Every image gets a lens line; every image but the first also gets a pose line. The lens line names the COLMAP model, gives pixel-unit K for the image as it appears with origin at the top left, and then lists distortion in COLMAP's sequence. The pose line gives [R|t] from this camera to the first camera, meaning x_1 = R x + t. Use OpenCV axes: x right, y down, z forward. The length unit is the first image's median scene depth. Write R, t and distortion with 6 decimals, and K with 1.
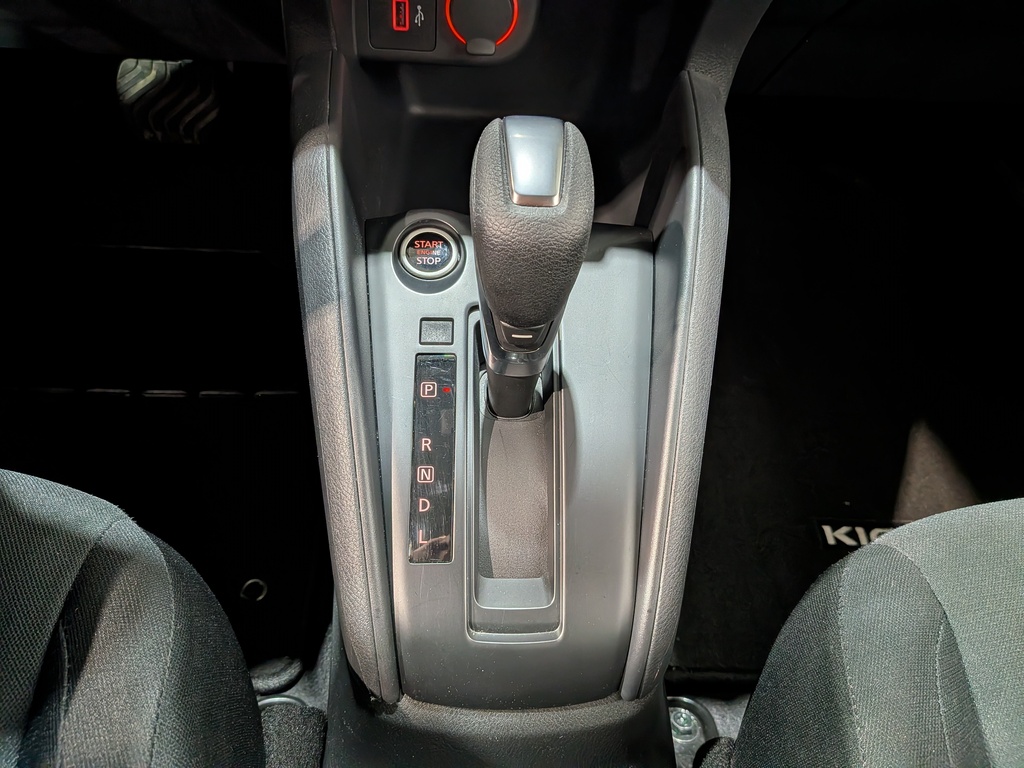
lens RADIAL K [[743.2, 0, 502.4], [0, 743.2, 377.7], [0, 0, 1]] dist [0.062452, -0.111885]
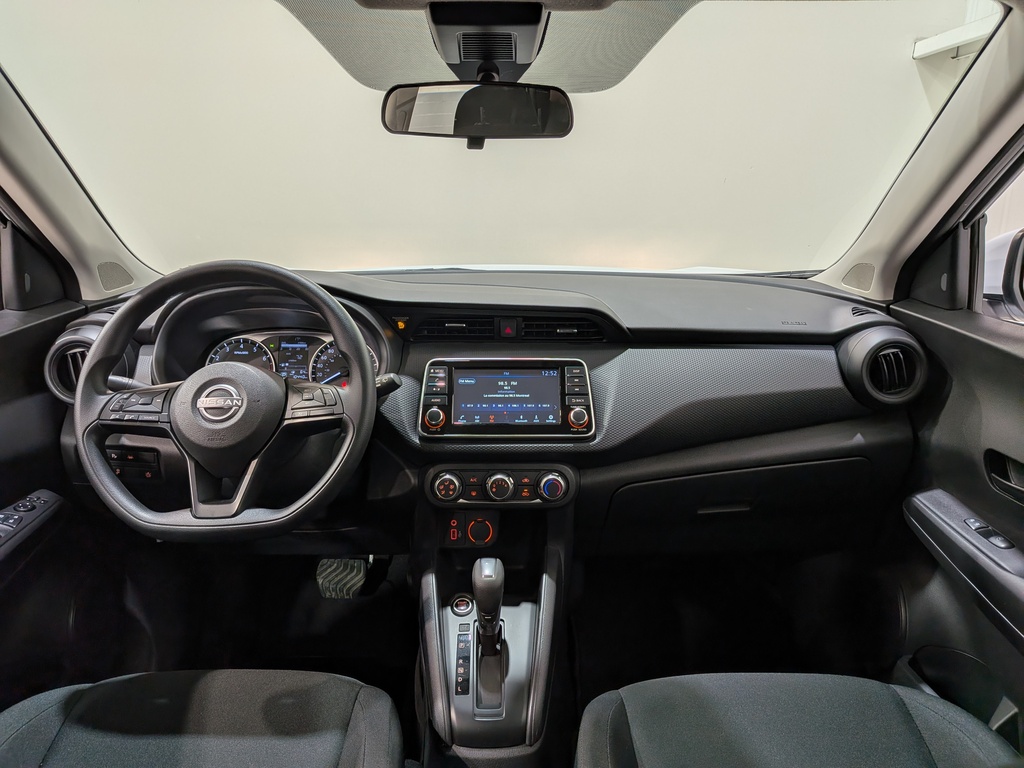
lens RADIAL K [[743.2, 0, 511.3], [0, 743.2, 392.1], [0, 0, 1]] dist [0.062452, -0.111885]
pose [[0.997601, -0.064387, -0.025414, 0.246573], [0.037556, 0.811864, -0.582638, 0.951418], [0.058147, 0.580286, 0.812334, -2.072070]]
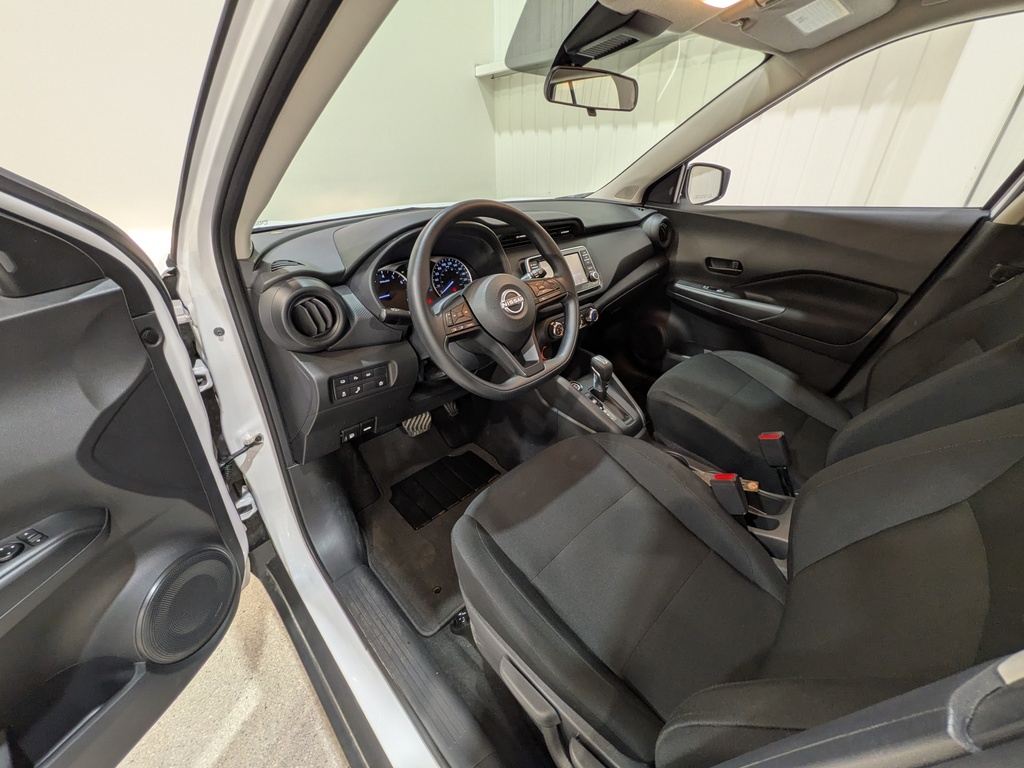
lens RADIAL K [[402.3, 0, 513.8], [0, 402.3, 379.5], [0, 0, 1]] dist [-0.007086, -0.000492]
pose [[0.734152, -0.394634, 0.552526, -2.249598], [0.564767, 0.806636, -0.174288, 0.061979], [-0.376907, 0.440002, 0.815070, -1.464052]]
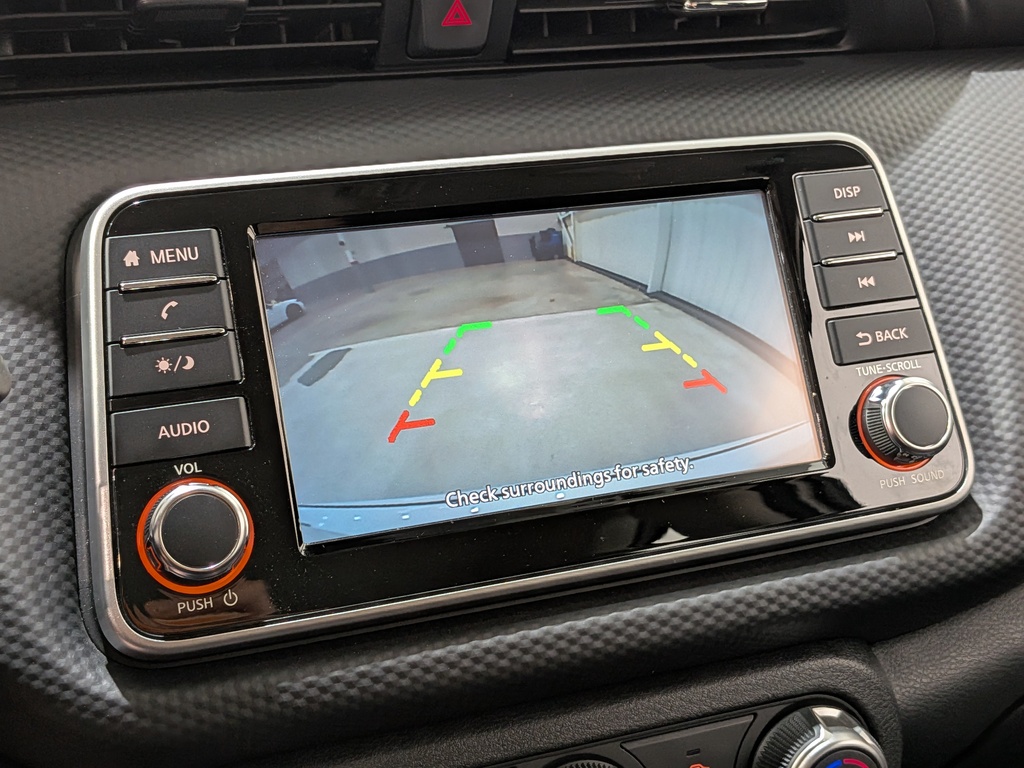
lens RADIAL K [[1479.7, 0, 515.5], [0, 1479.7, 348.0], [0, 0, 1]] dist [0.056947, 0.000000]
pose [[0.939138, -0.177743, 0.293984, -0.253148], [0.299755, 0.842025, -0.448486, -0.403071], [-0.167827, 0.509314, 0.844058, -0.446001]]
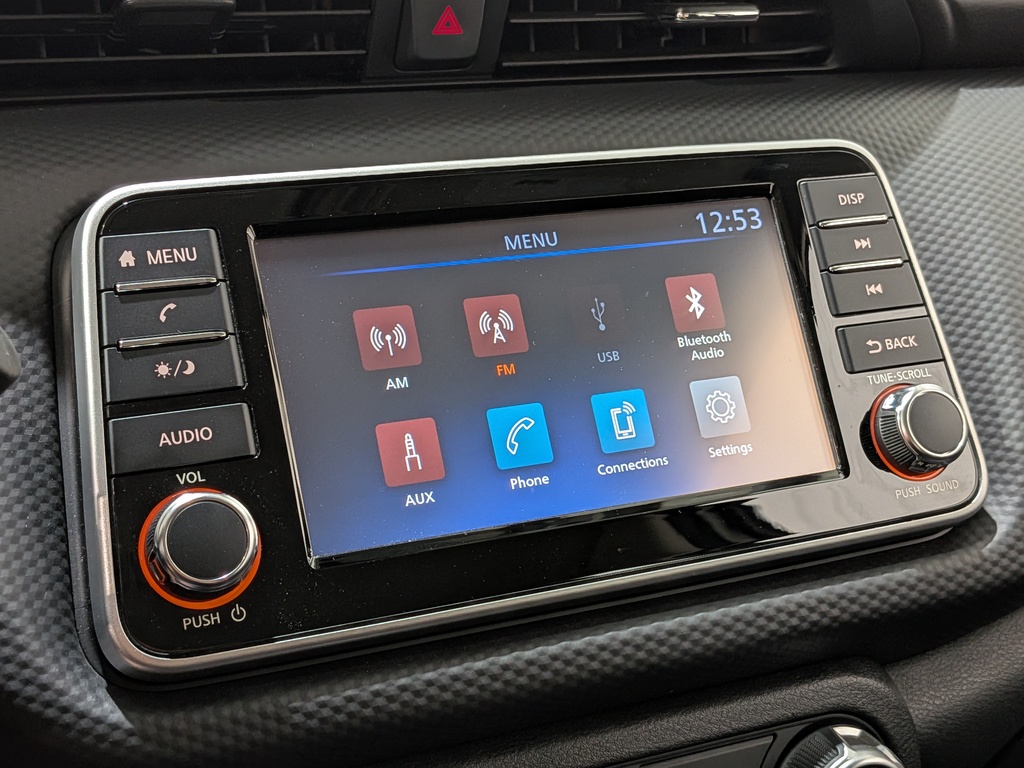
lens RADIAL K [[1479.7, 0, 504.3], [0, 1479.7, 389.9], [0, 0, 1]] dist [0.056947, 0.000000]
pose [[0.921425, -0.182068, 0.343258, -0.318312], [0.334134, 0.822182, -0.460838, -0.391305], [-0.198317, 0.539322, 0.818415, -0.357947]]
